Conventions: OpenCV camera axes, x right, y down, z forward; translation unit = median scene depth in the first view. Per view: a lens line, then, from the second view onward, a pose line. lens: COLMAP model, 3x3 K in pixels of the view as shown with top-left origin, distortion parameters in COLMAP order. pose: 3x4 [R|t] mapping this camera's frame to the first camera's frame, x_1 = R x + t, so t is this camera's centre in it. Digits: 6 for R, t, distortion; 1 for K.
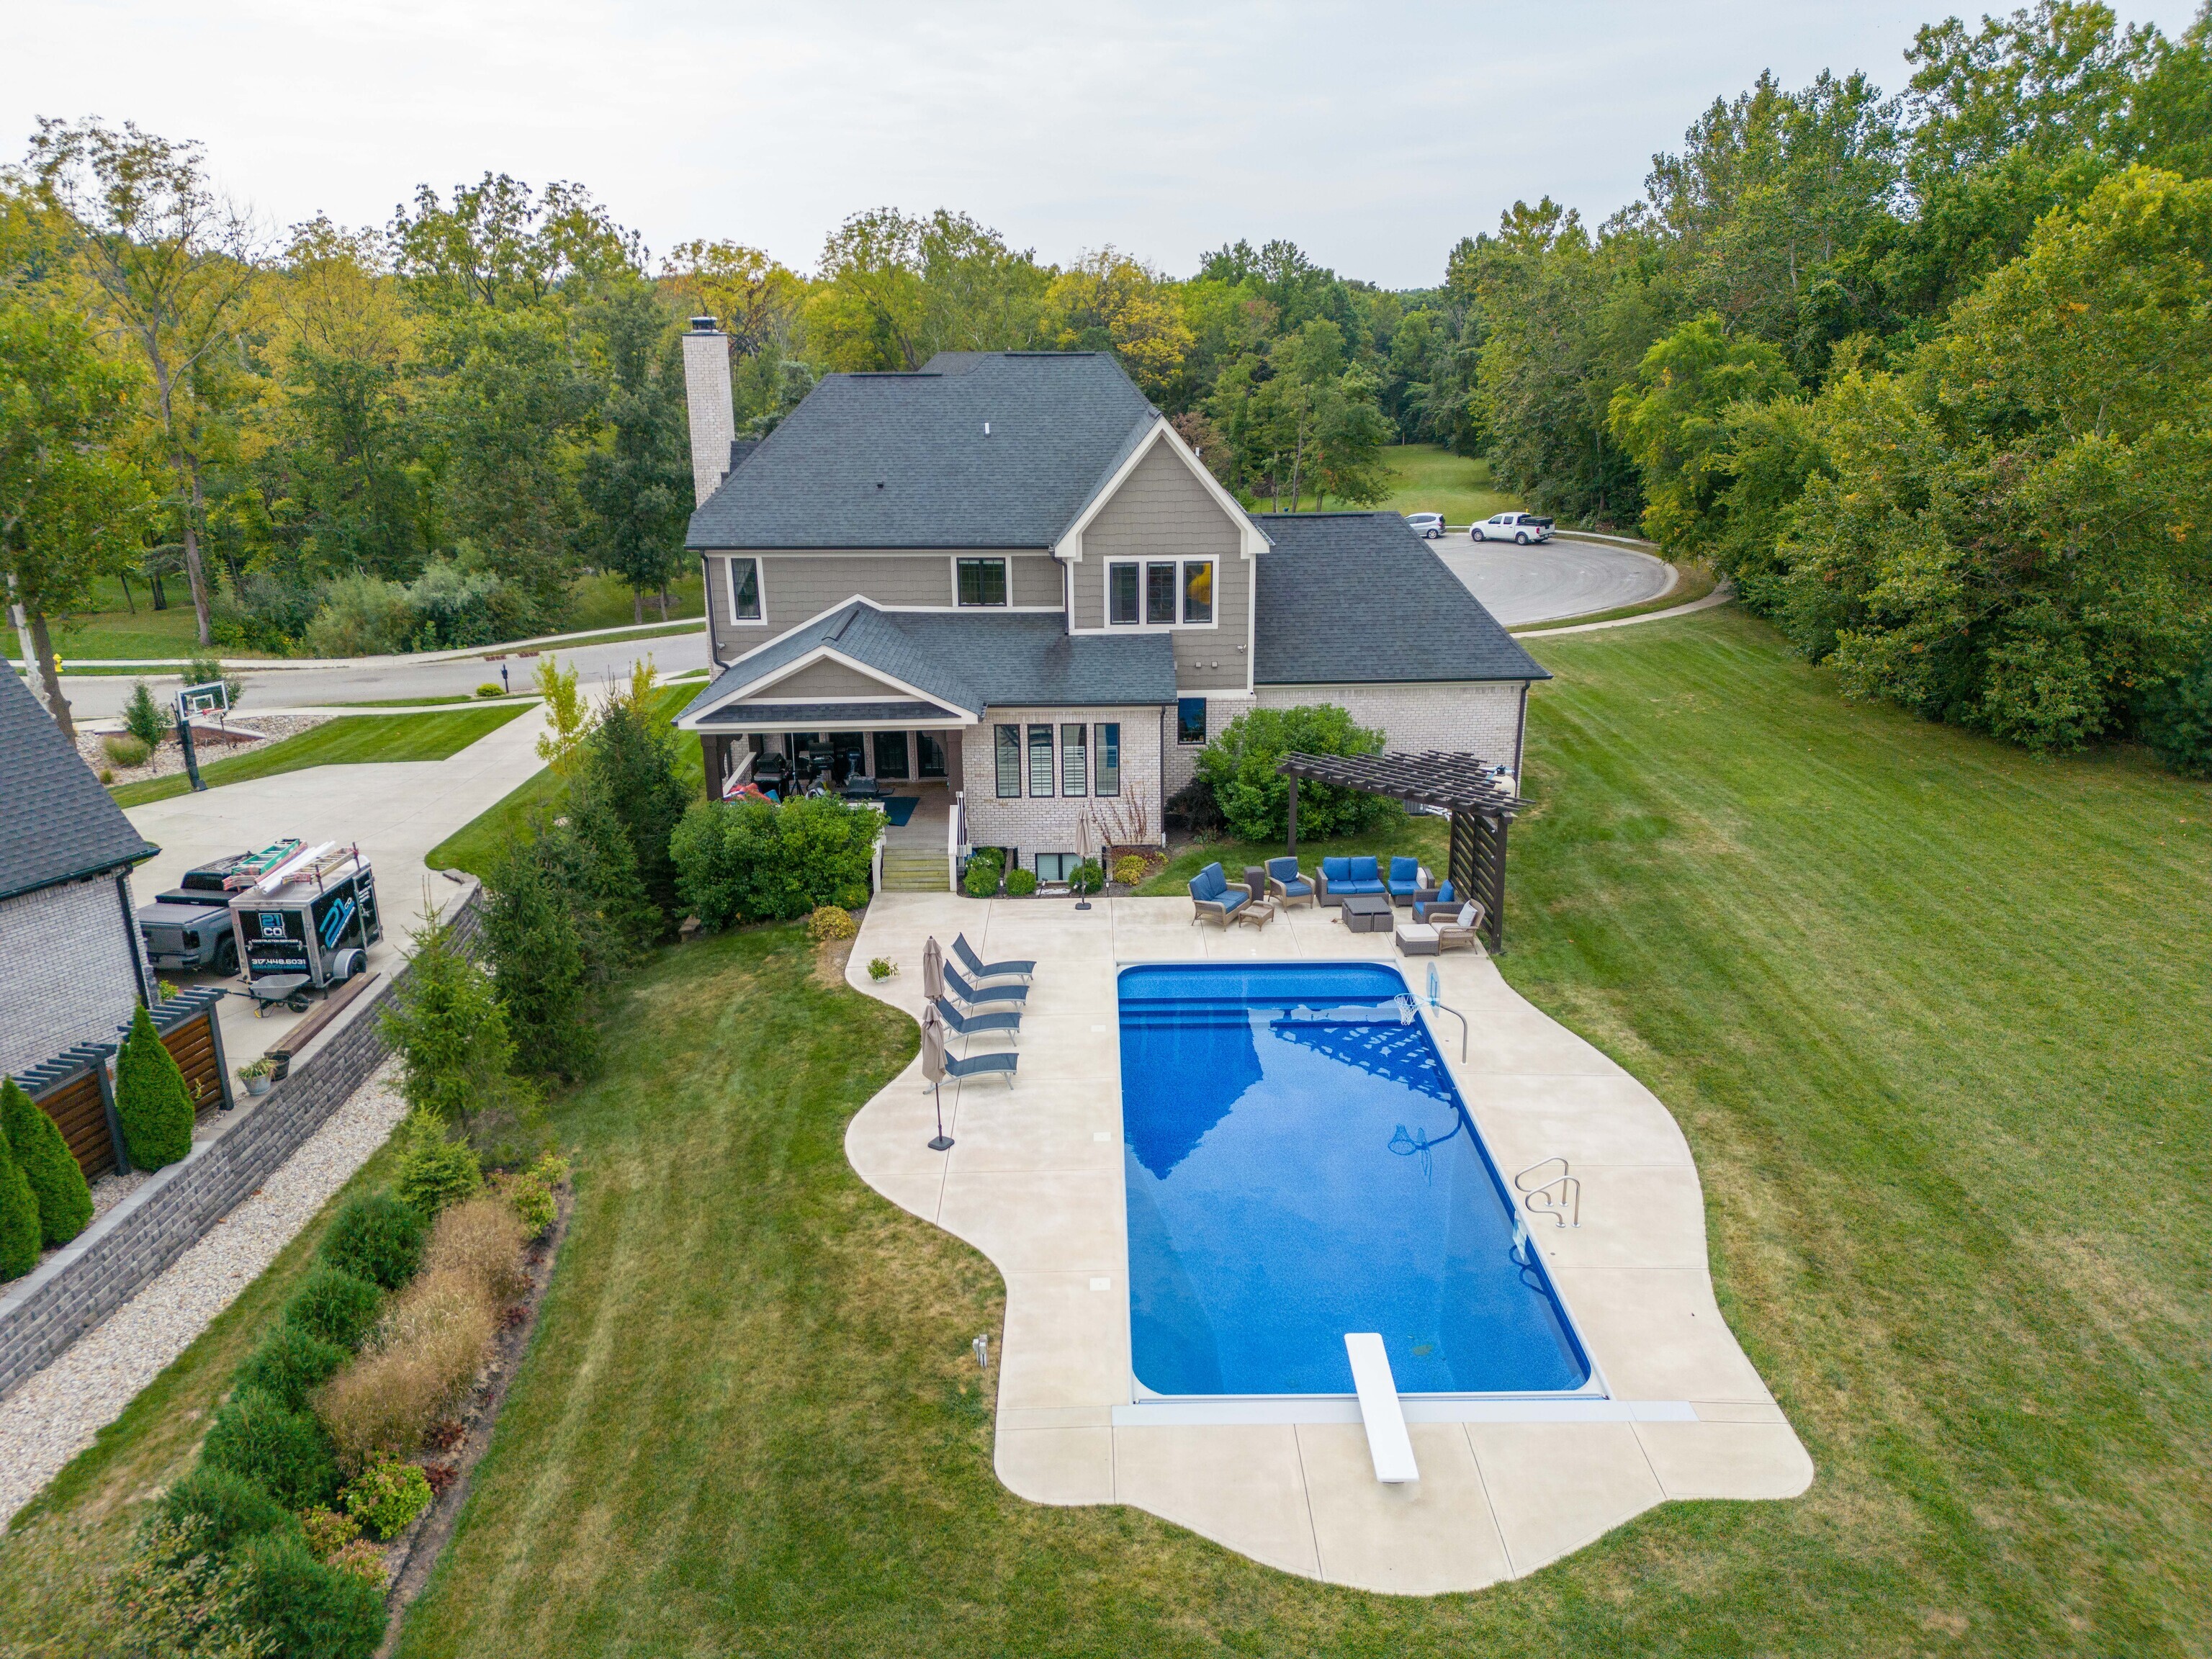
lens RADIAL K [[1535.8, 0, 1108.9], [0, 1535.8, 827.2], [0, 0, 1]] dist [0.096242, -0.095453]
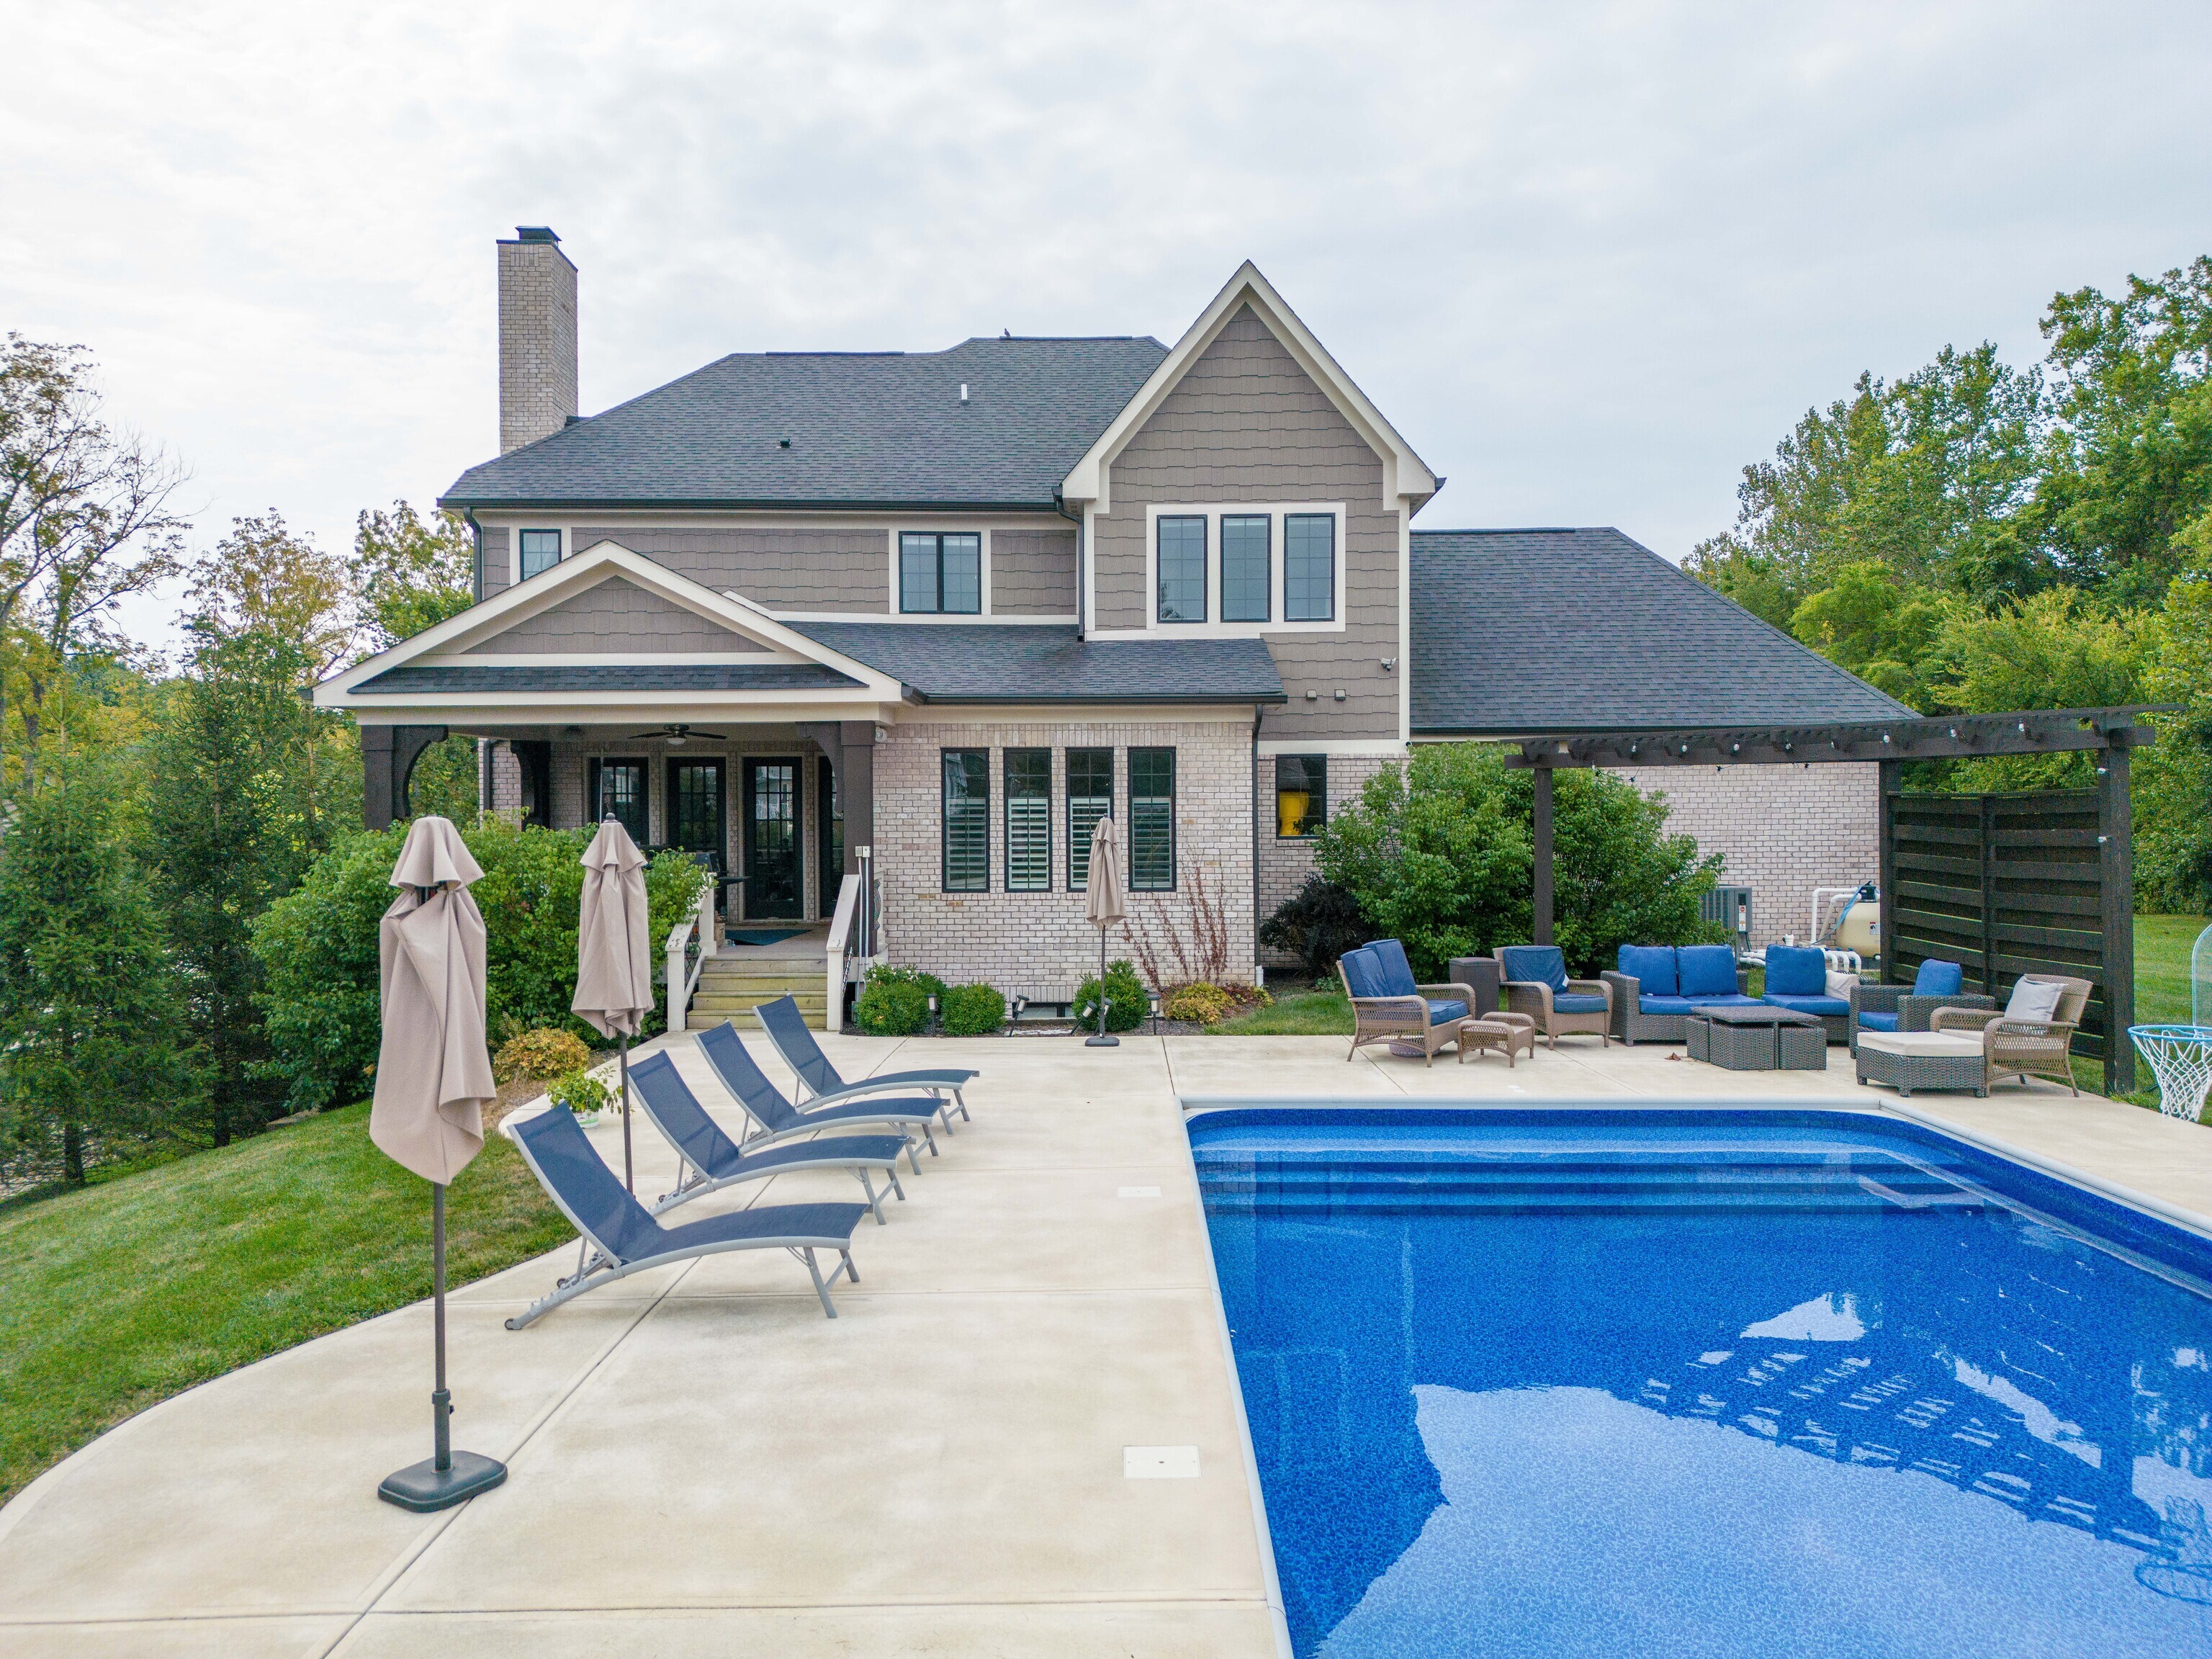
lens RADIAL K [[1536.7, 0, 1110.6], [0, 1536.7, 833.2], [0, 0, 1]] dist [0.080887, -0.074259]
pose [[0.999780, 0.004962, -0.020393, -0.004684], [-0.010736, 0.955819, -0.293758, 0.119181], [0.018034, 0.293913, 0.955662, 0.500743]]
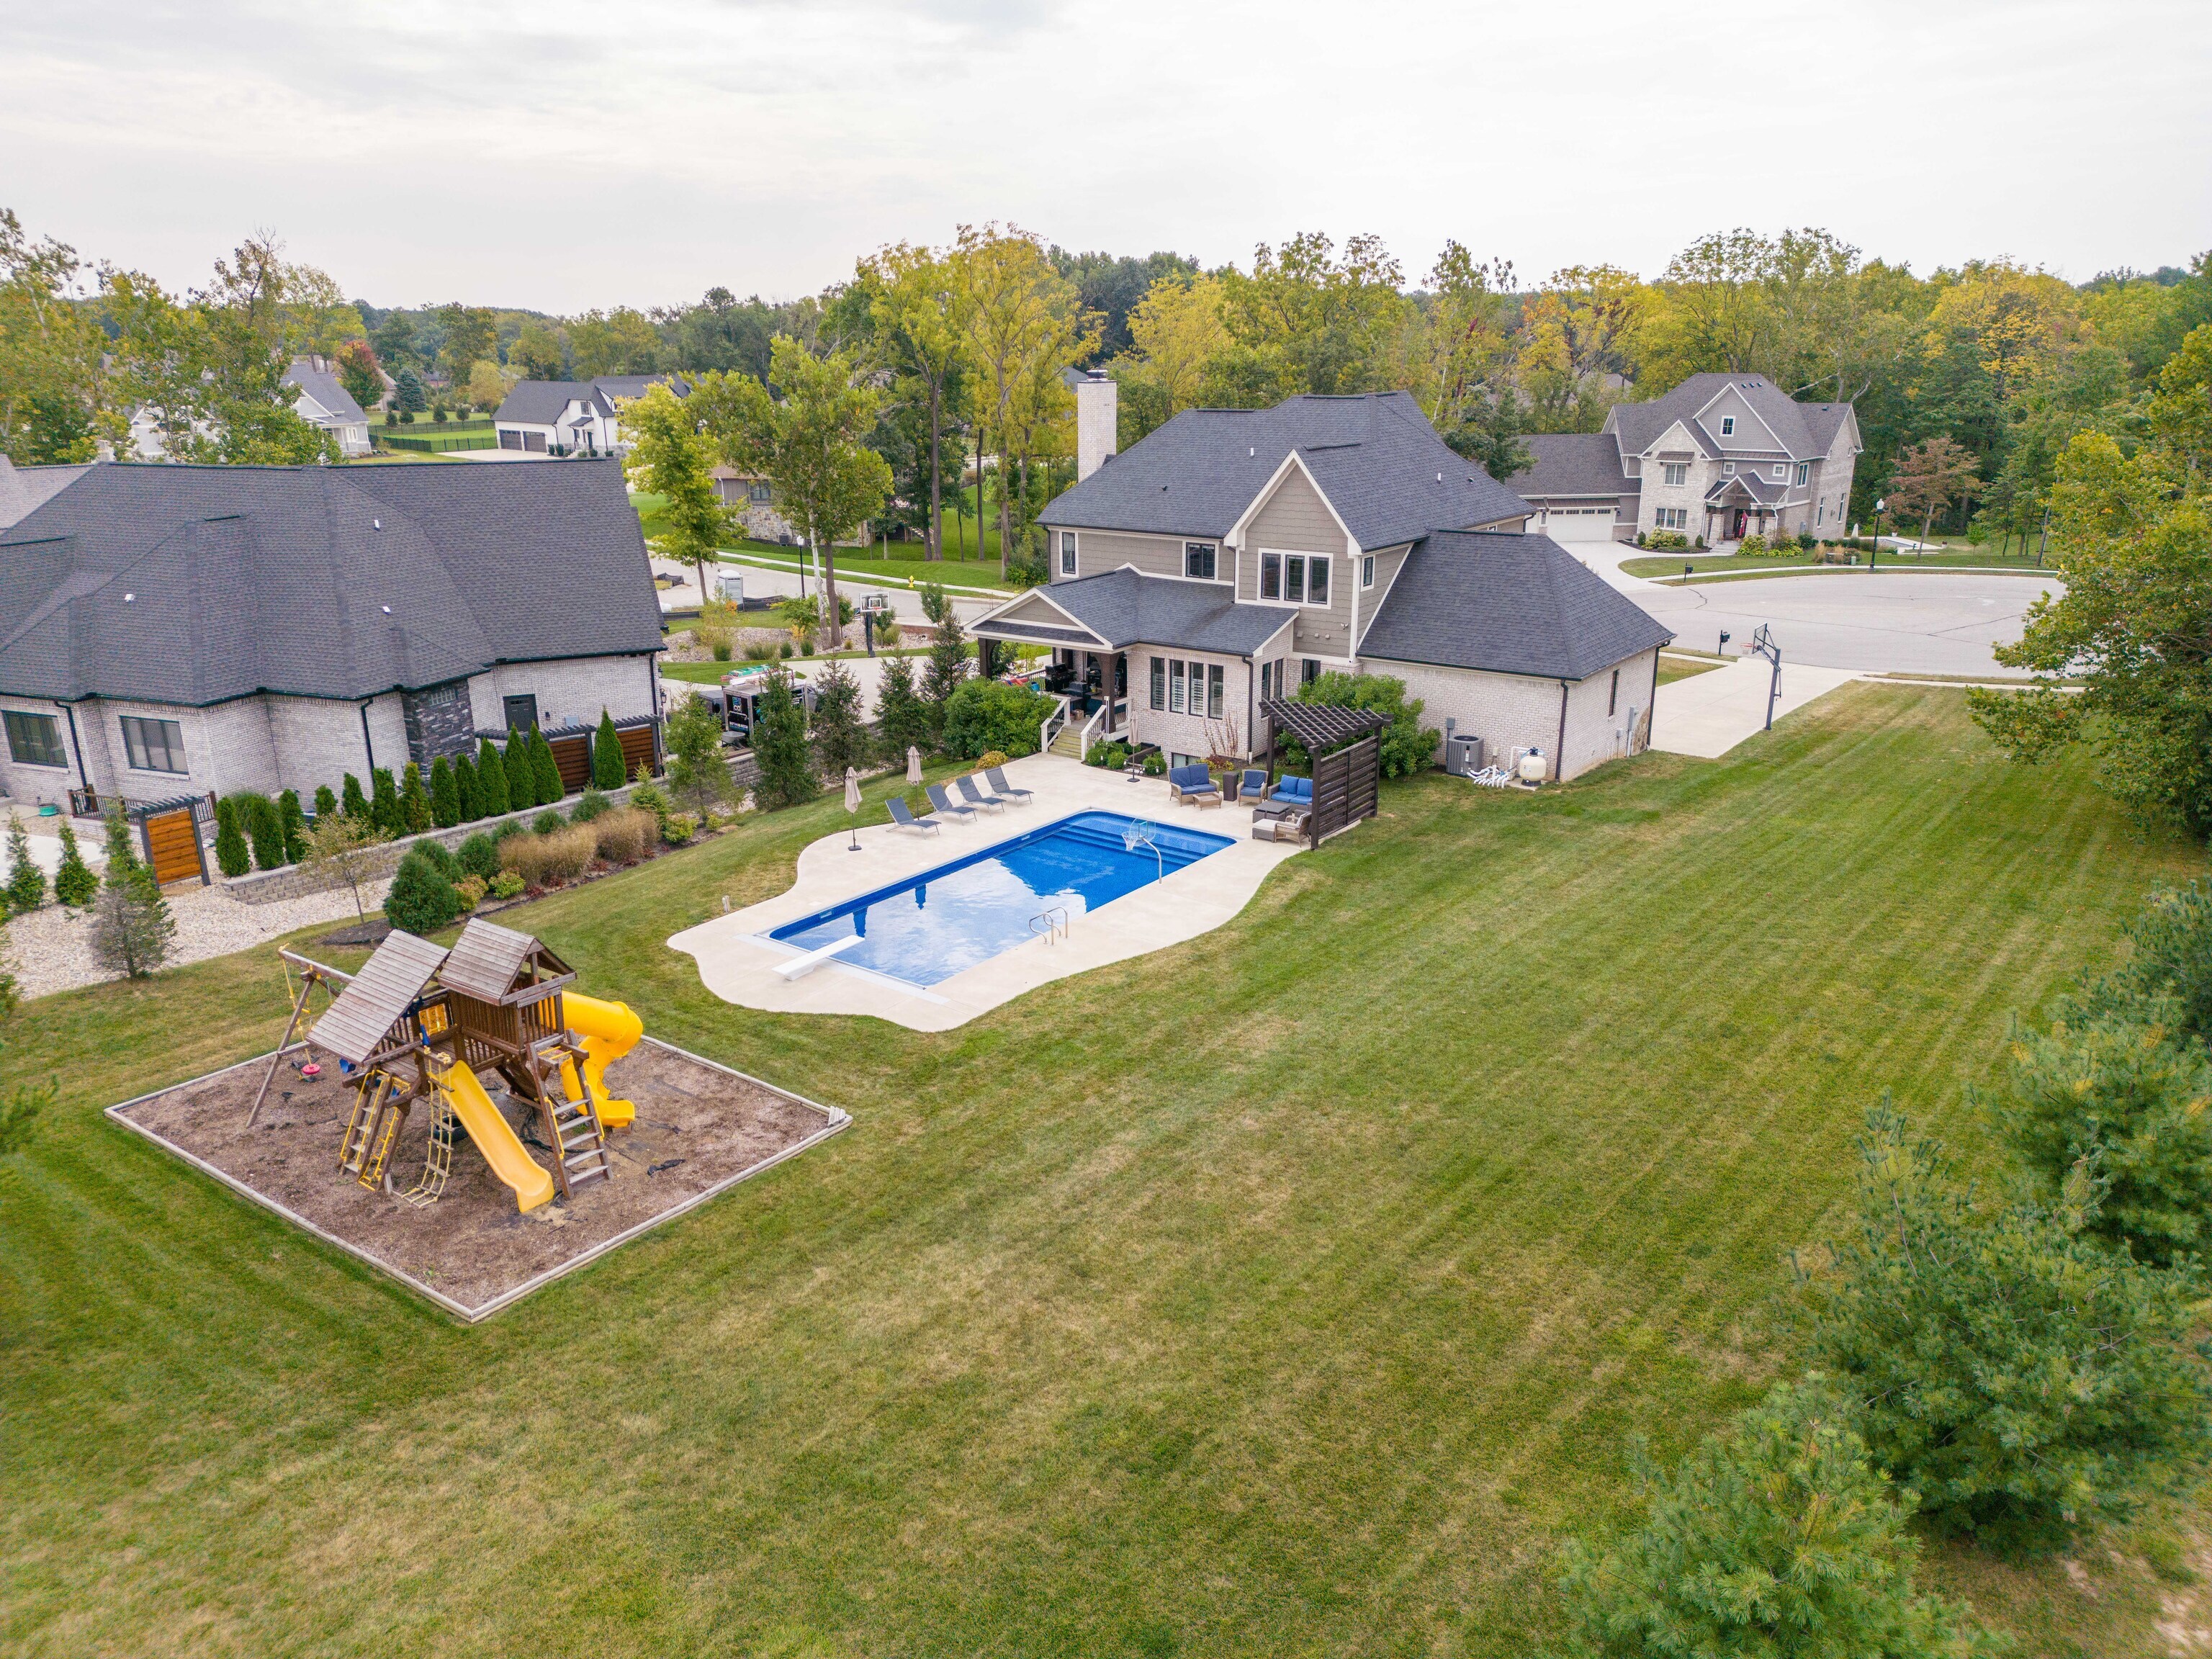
lens RADIAL K [[1520.4, 0, 1109.6], [0, 1520.4, 847.2], [0, 0, 1]] dist [0.123471, -0.151302]
pose [[0.793442, 0.192696, -0.577337, 0.763475], [-0.186520, 0.979902, 0.070722, 0.014708], [0.579362, 0.051572, 0.813437, -0.181824]]
